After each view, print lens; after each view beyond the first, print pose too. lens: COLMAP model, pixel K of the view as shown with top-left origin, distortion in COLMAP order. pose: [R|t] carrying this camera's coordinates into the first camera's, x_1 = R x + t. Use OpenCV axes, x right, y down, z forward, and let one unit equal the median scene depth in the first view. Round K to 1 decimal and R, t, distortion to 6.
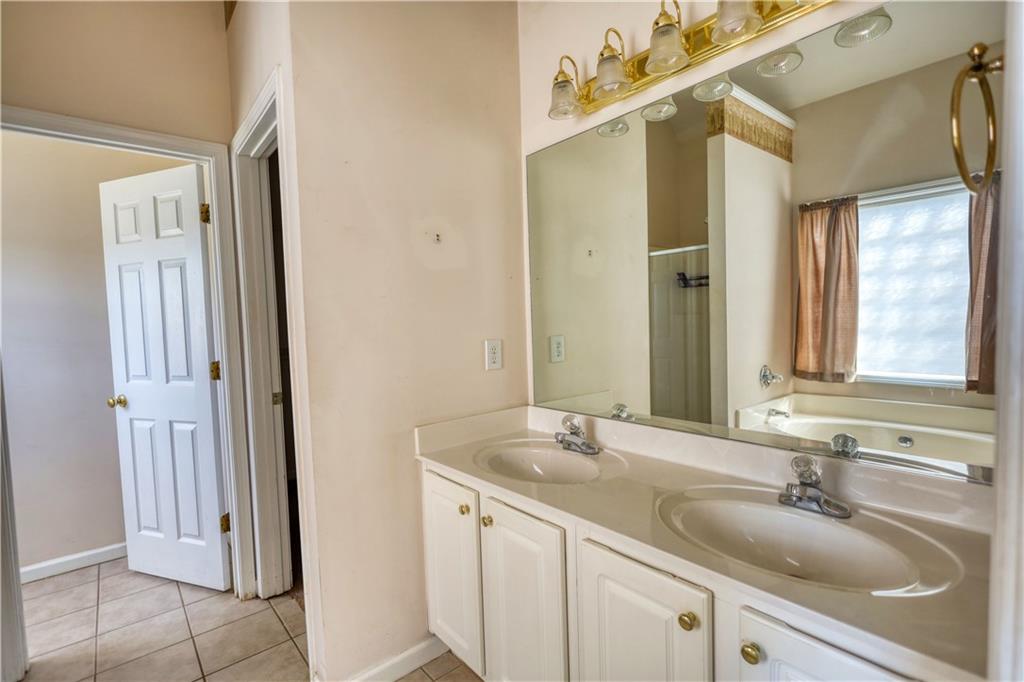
lens RADIAL K [[448.1, 0, 507.1], [0, 448.1, 348.8], [0, 0, 1]] dist [0.002019, 0.000323]
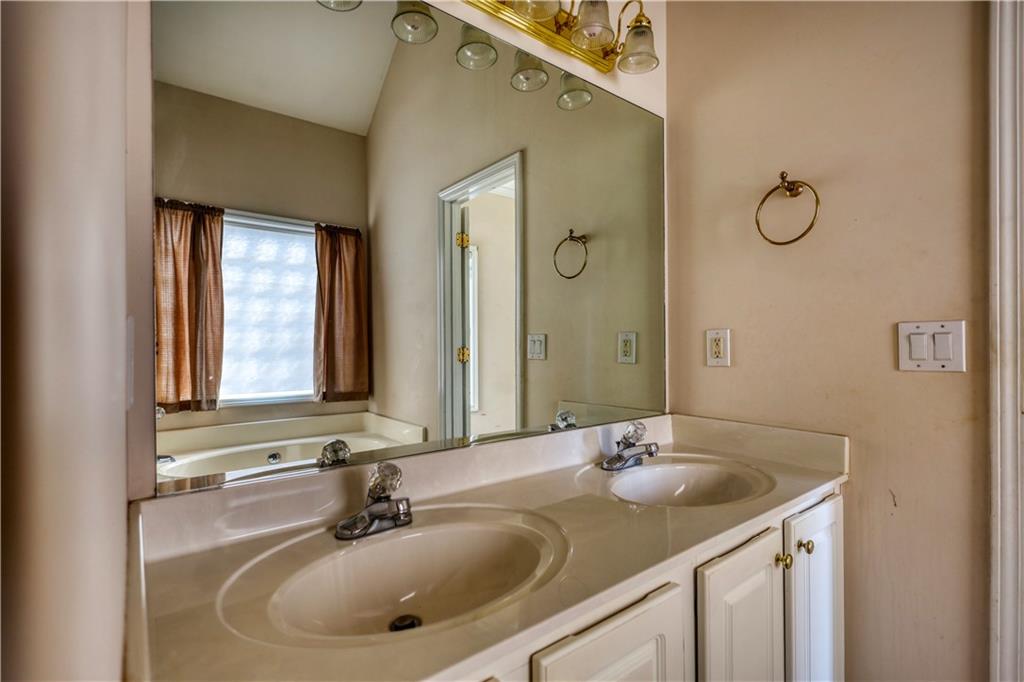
lens RADIAL K [[487.0, 0, 512.0], [0, 487.0, 341.0], [0, 0, 1]] dist [0.000131, 0.000004]
pose [[0.004280, 0.024299, 0.999696, -0.239887], [0.058409, 0.997992, -0.024507, -0.003515], [-0.998284, 0.058496, 0.002852, 0.415070]]
